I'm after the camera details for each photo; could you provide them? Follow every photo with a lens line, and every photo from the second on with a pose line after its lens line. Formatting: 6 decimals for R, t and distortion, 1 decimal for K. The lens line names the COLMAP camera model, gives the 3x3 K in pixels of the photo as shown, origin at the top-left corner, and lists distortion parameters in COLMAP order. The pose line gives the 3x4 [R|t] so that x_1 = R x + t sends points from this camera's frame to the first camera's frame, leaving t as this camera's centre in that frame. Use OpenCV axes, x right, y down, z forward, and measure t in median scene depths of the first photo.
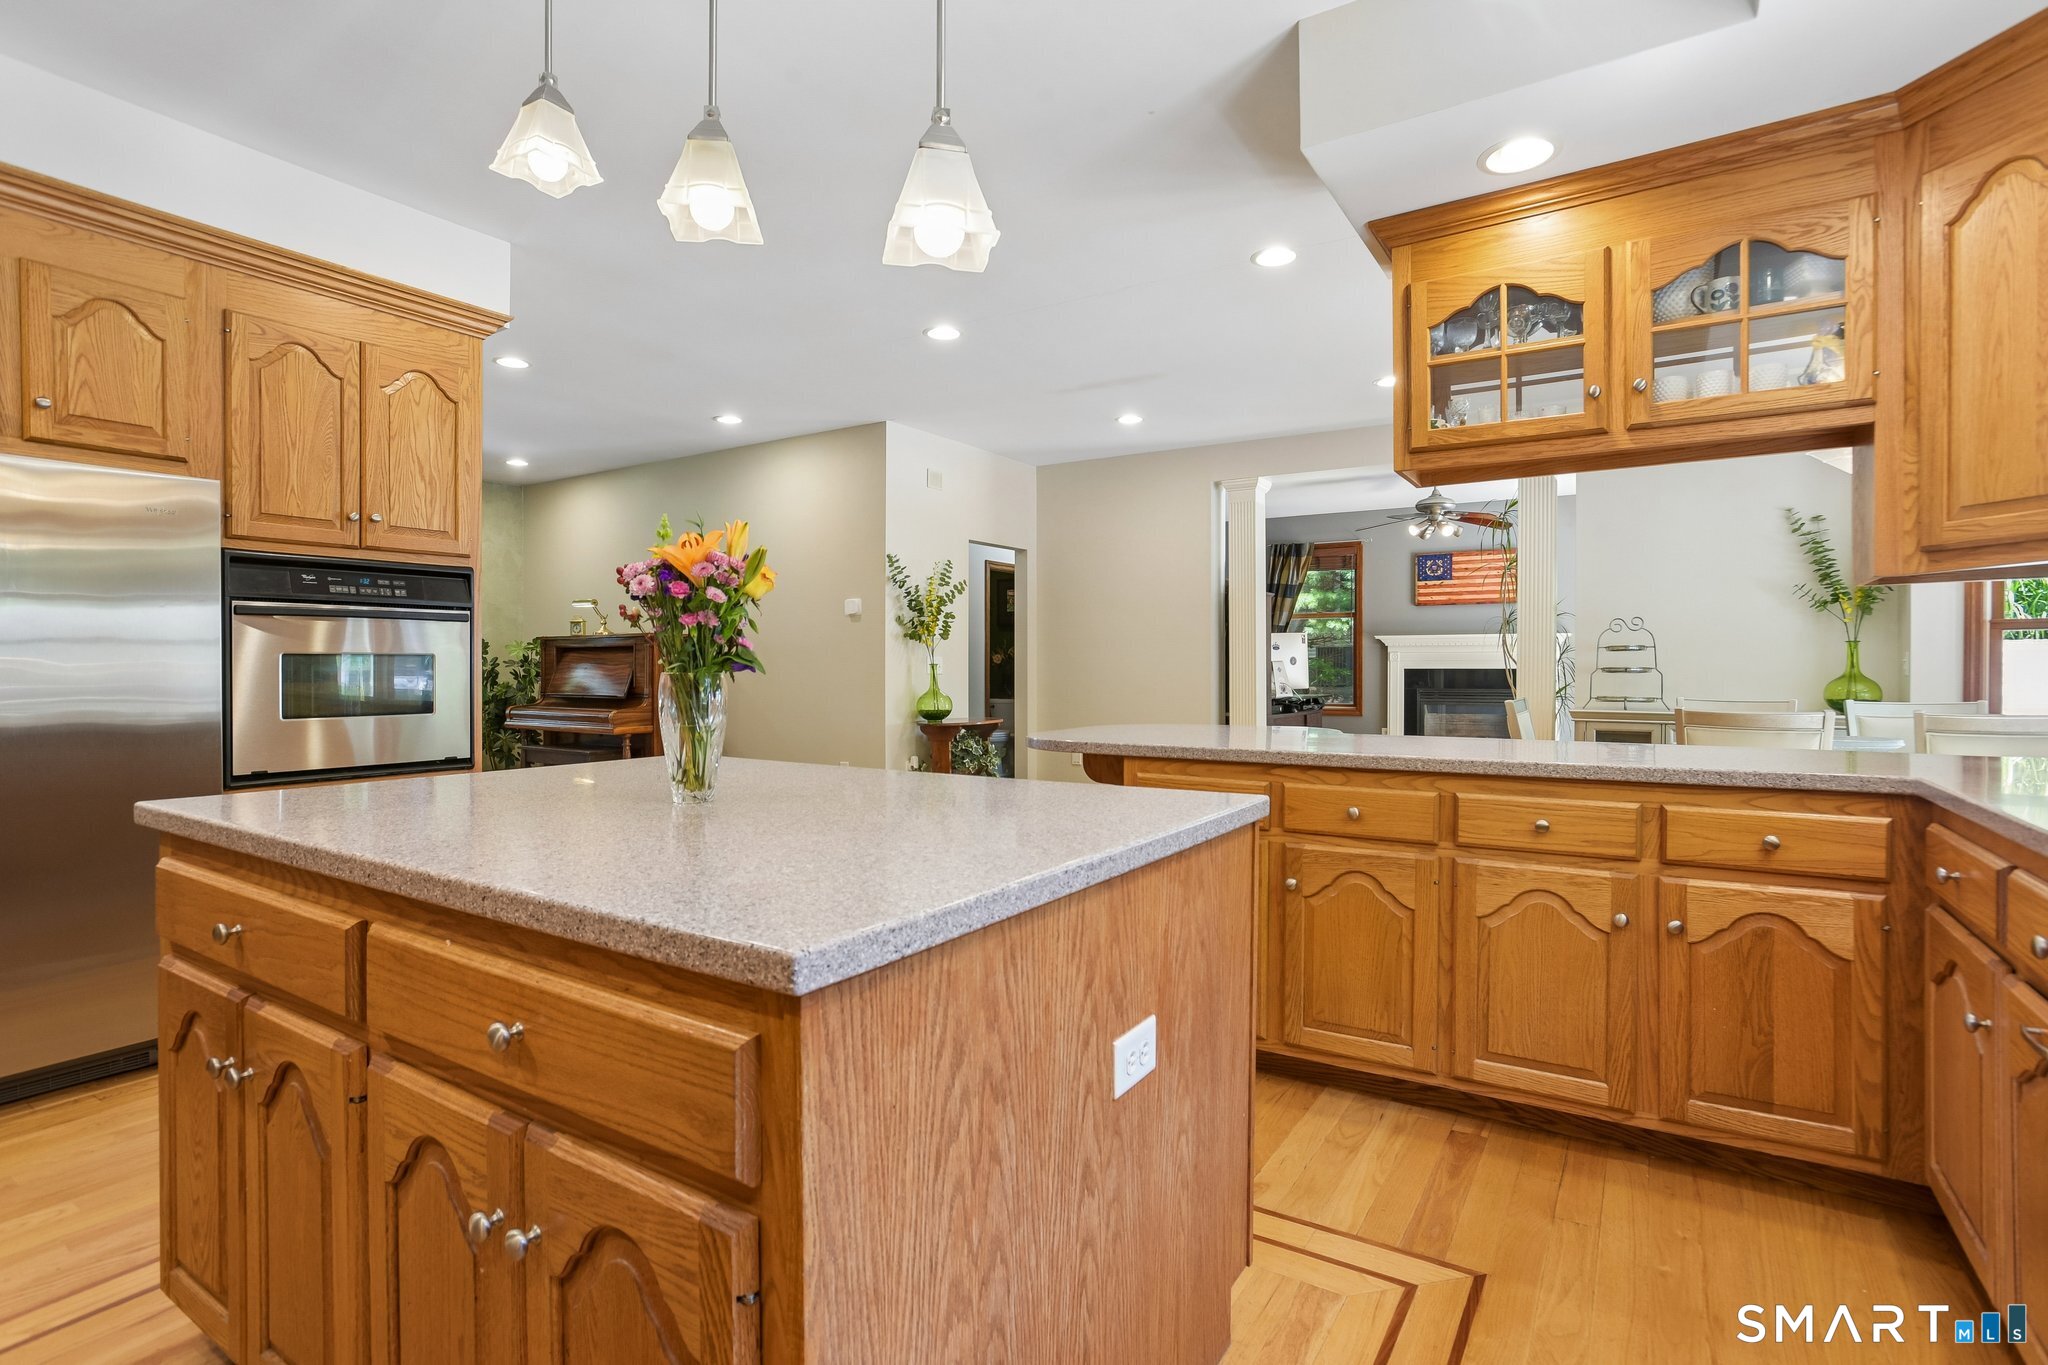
lens RADIAL K [[999.9, 0, 1021.0], [0, 999.9, 671.5], [0, 0, 1]] dist [-0.038578, 0.017824]
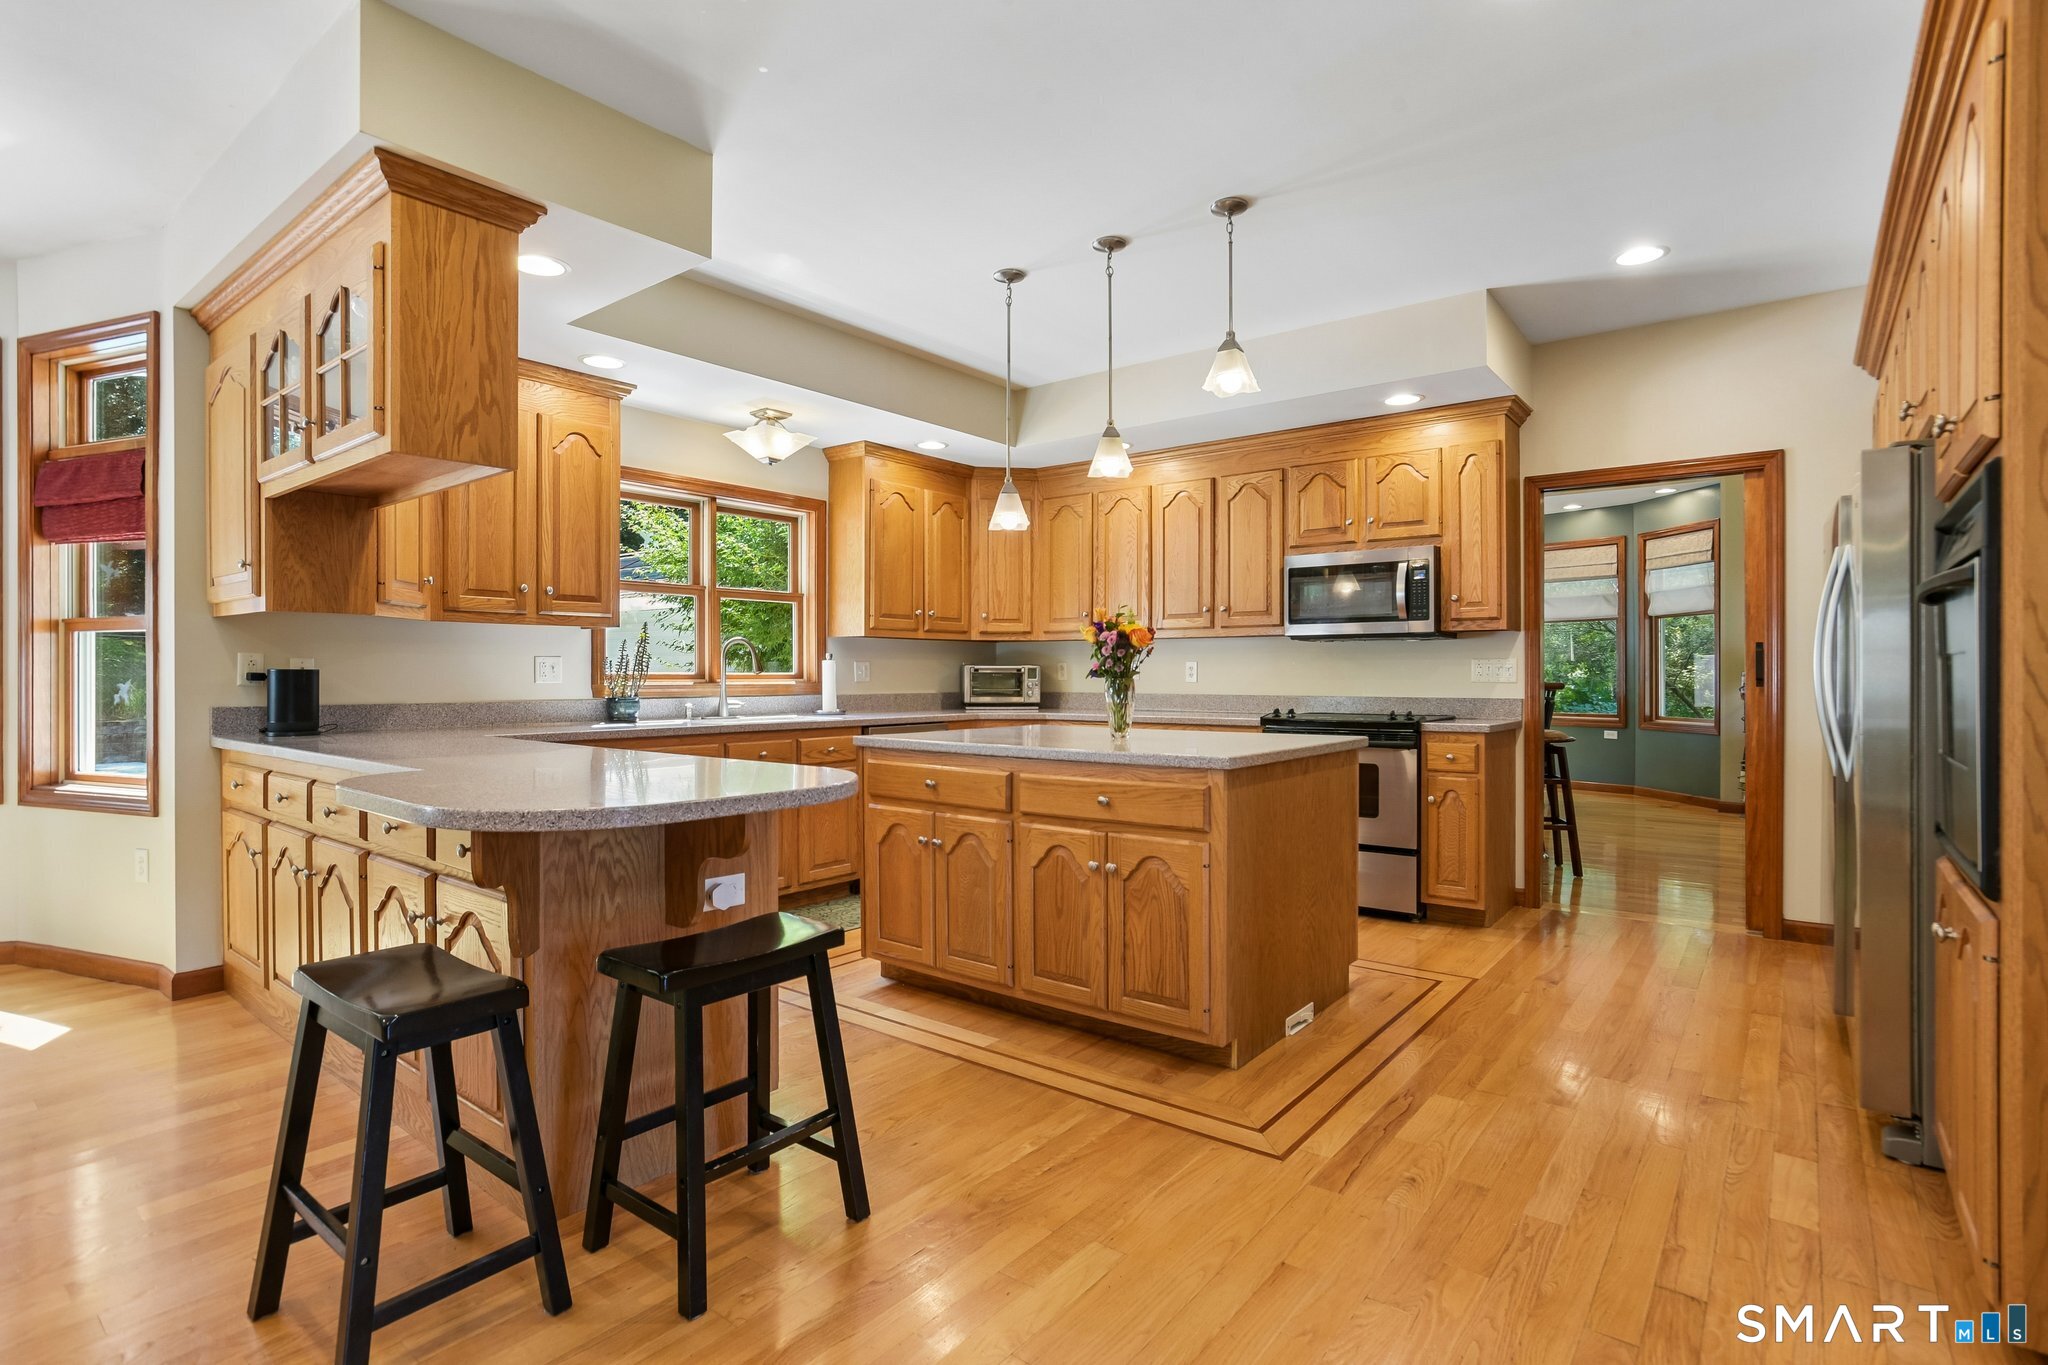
lens RADIAL K [[999.9, 0, 1018.1], [0, 999.9, 686.9], [0, 0, 1]] dist [-0.038578, 0.017824]
pose [[-0.995374, -0.001317, 0.096068, -0.098965], [0.000464, 0.999829, 0.018507, -0.007697], [-0.096076, 0.018466, -0.995203, 1.000718]]
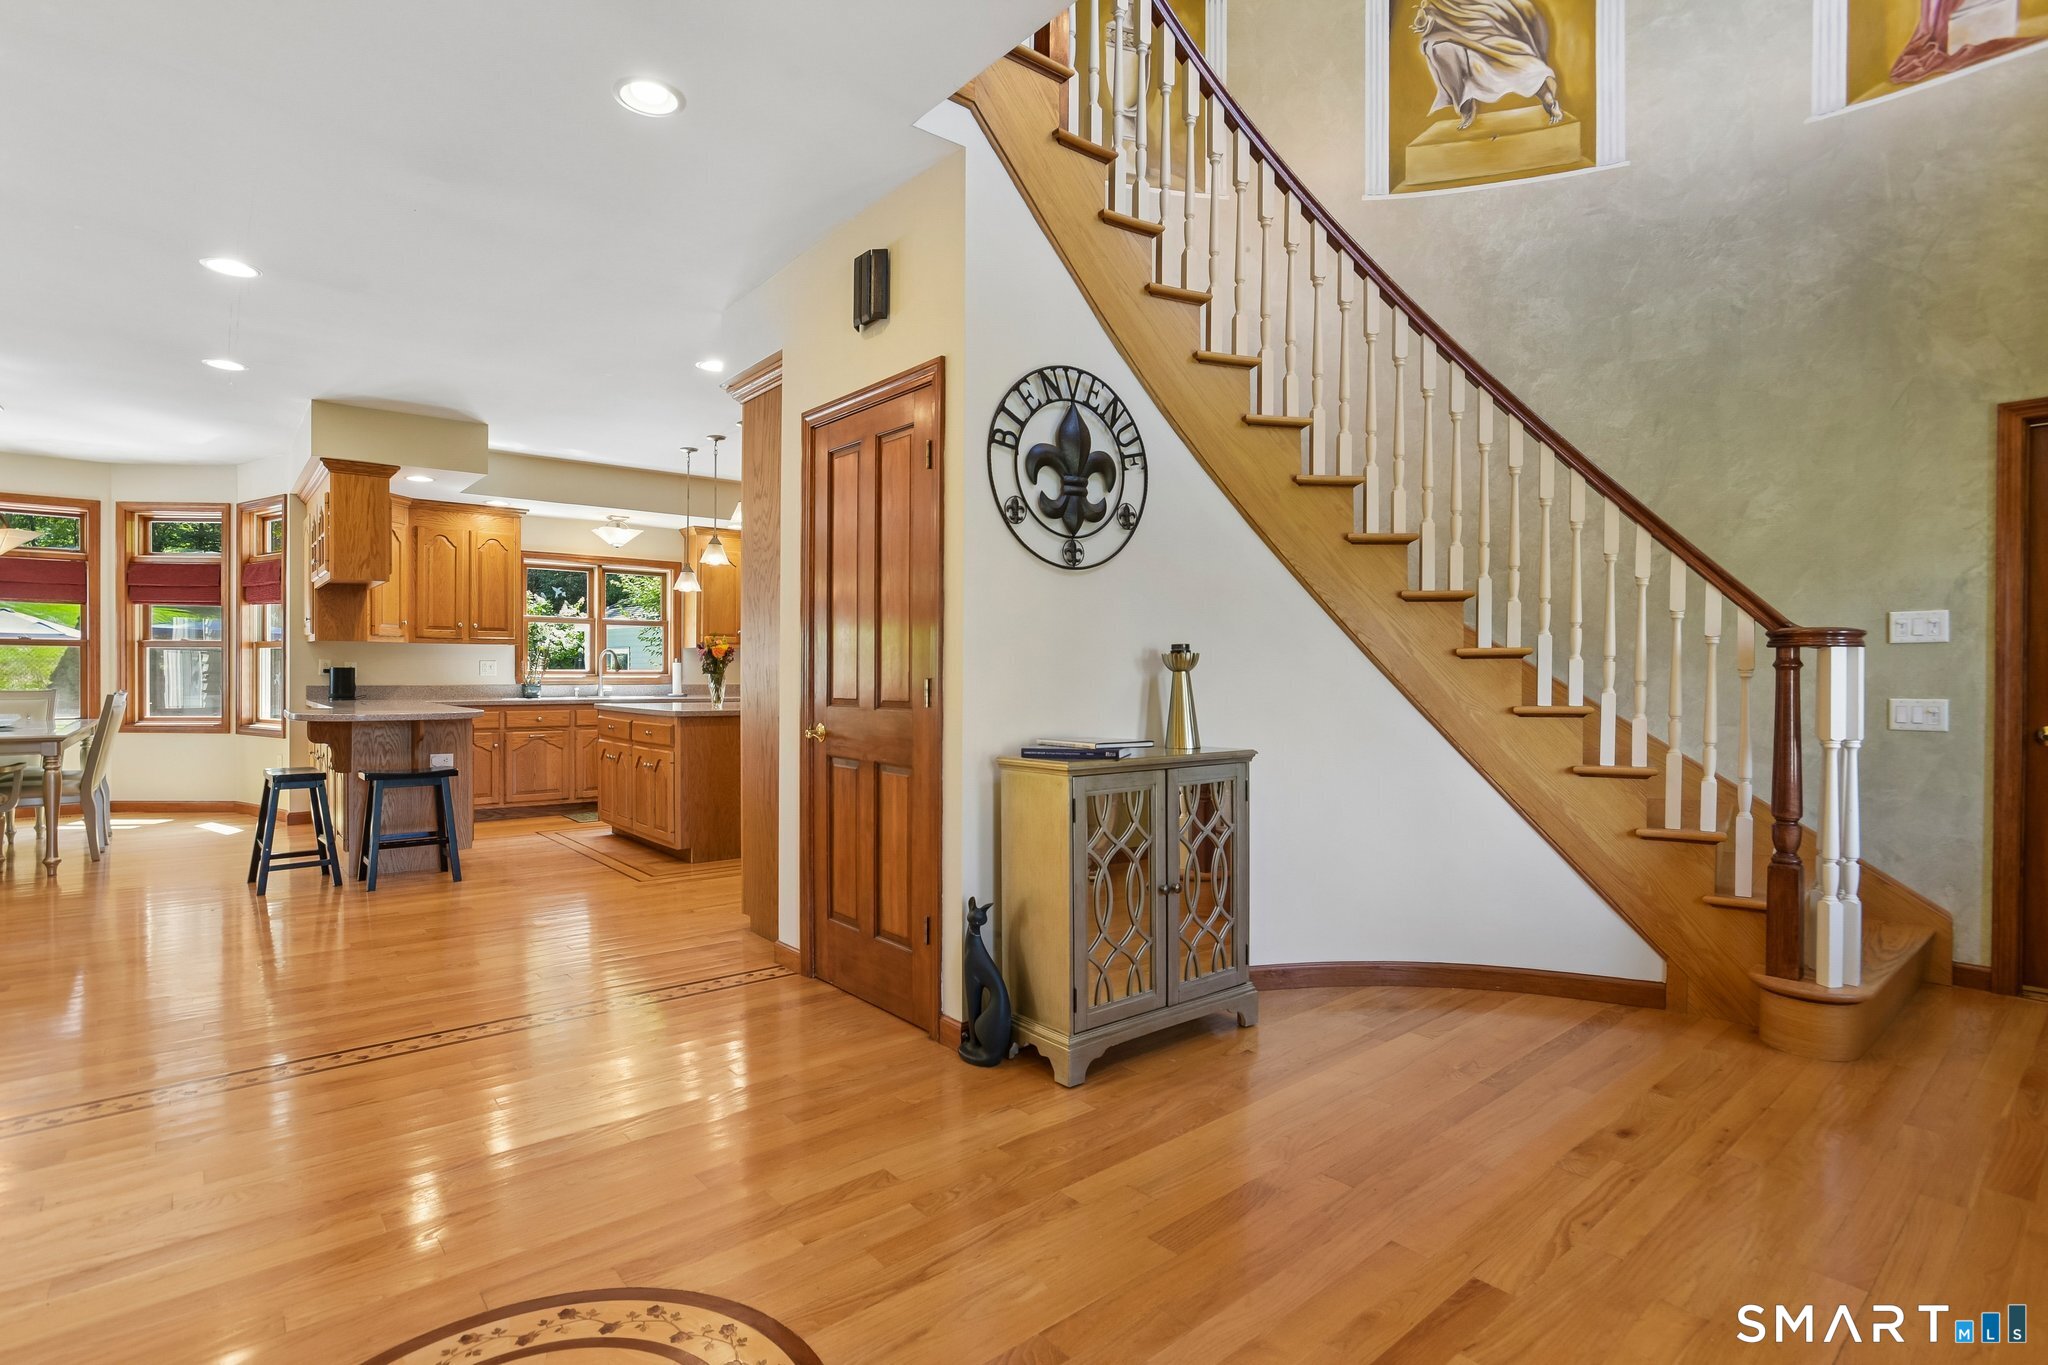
lens RADIAL K [[999.9, 0, 1028.1], [0, 999.9, 689.3], [0, 0, 1]] dist [-0.038578, 0.017824]
pose [[-0.957466, -0.010312, 0.288360, -0.843459], [-0.003734, 0.999720, 0.023353, -0.012287], [-0.288521, 0.021283, -0.957237, 1.412355]]
